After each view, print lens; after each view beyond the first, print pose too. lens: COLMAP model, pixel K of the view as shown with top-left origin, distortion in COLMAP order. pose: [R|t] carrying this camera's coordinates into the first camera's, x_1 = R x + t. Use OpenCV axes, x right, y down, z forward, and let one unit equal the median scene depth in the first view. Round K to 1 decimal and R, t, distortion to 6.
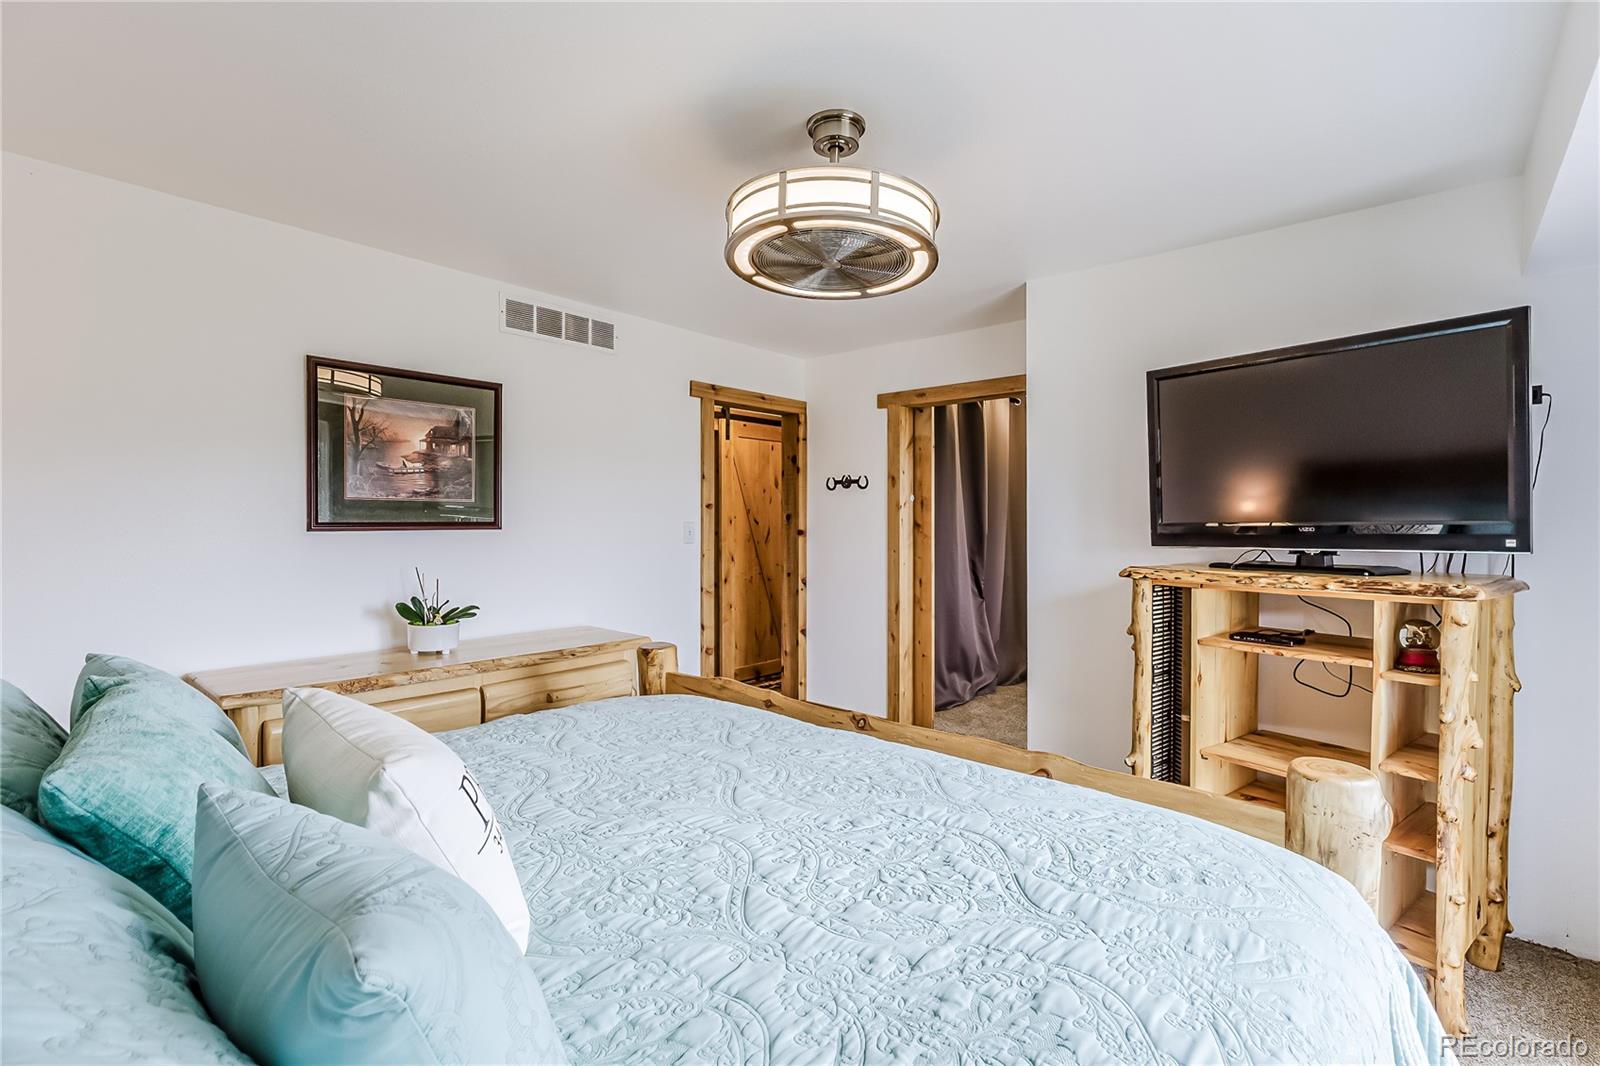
lens RADIAL K [[732.6, 0, 825.8], [0, 732.6, 530.8], [0, 0, 1]] dist [-0.001175, 0.002851]
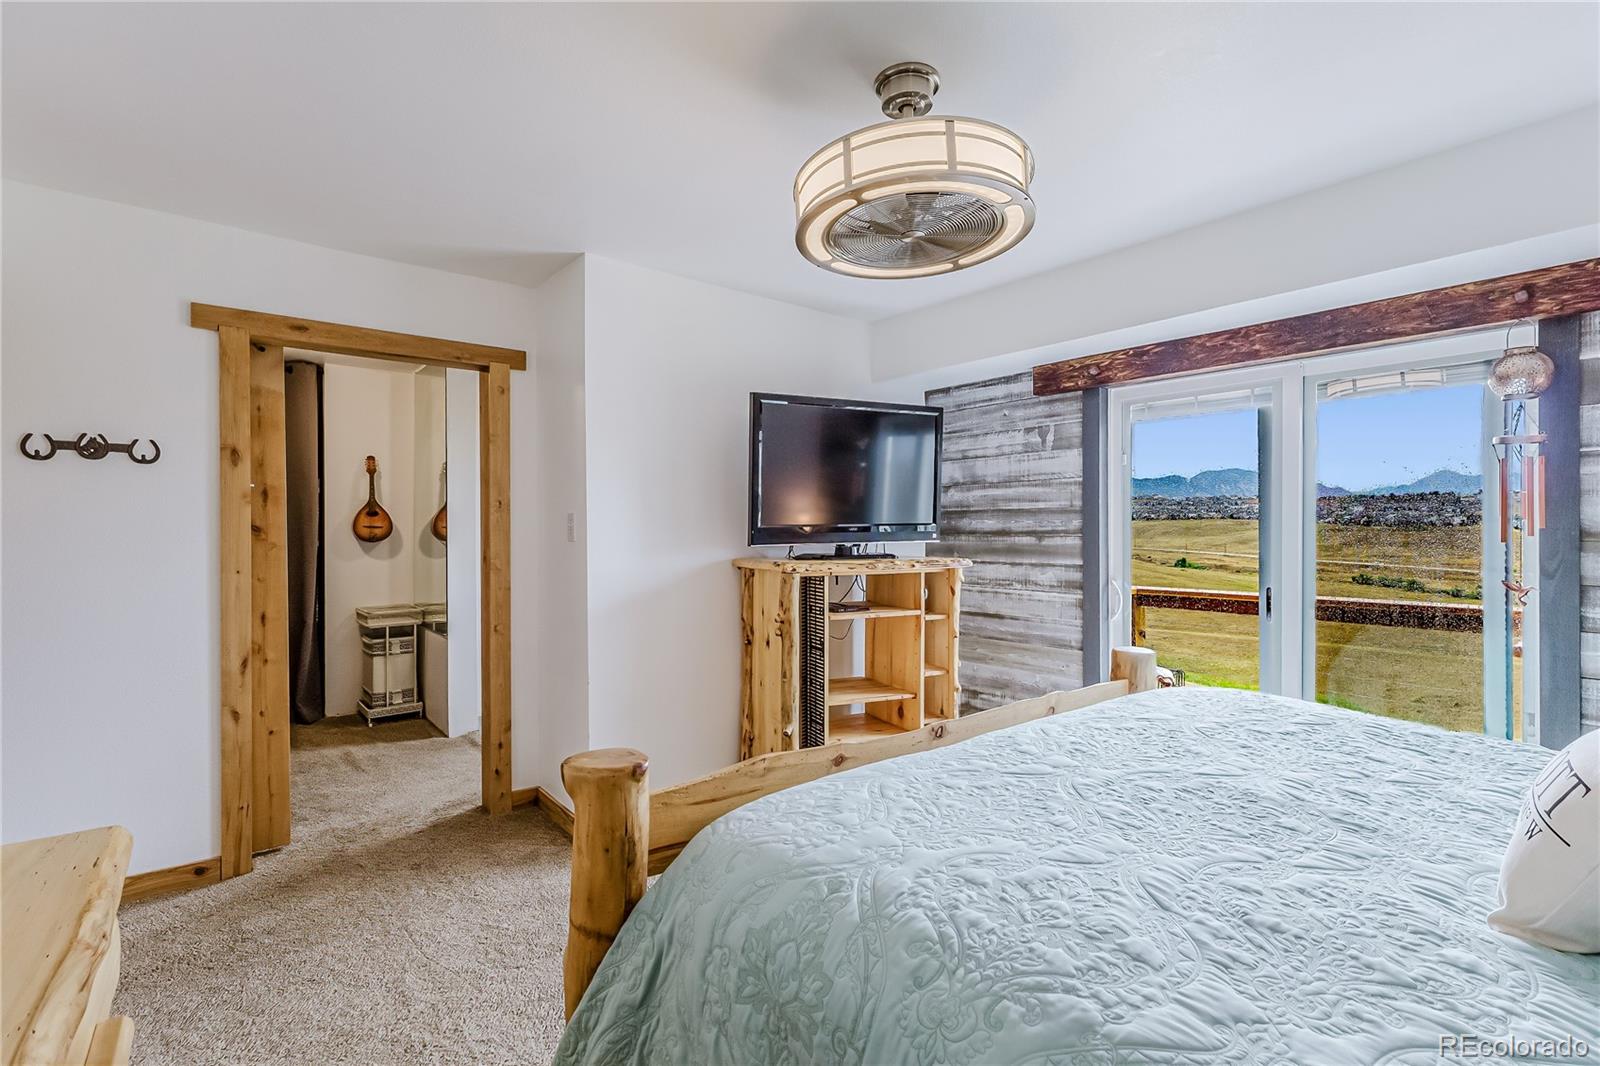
lens RADIAL K [[732.6, 0, 792.2], [0, 732.6, 523.7], [0, 0, 1]] dist [-0.001175, 0.002851]
pose [[0.206313, 0.003644, 0.978479, -0.680106], [0.011952, 0.999909, -0.006244, -0.004144], [-0.978413, 0.012983, 0.206251, 0.722513]]
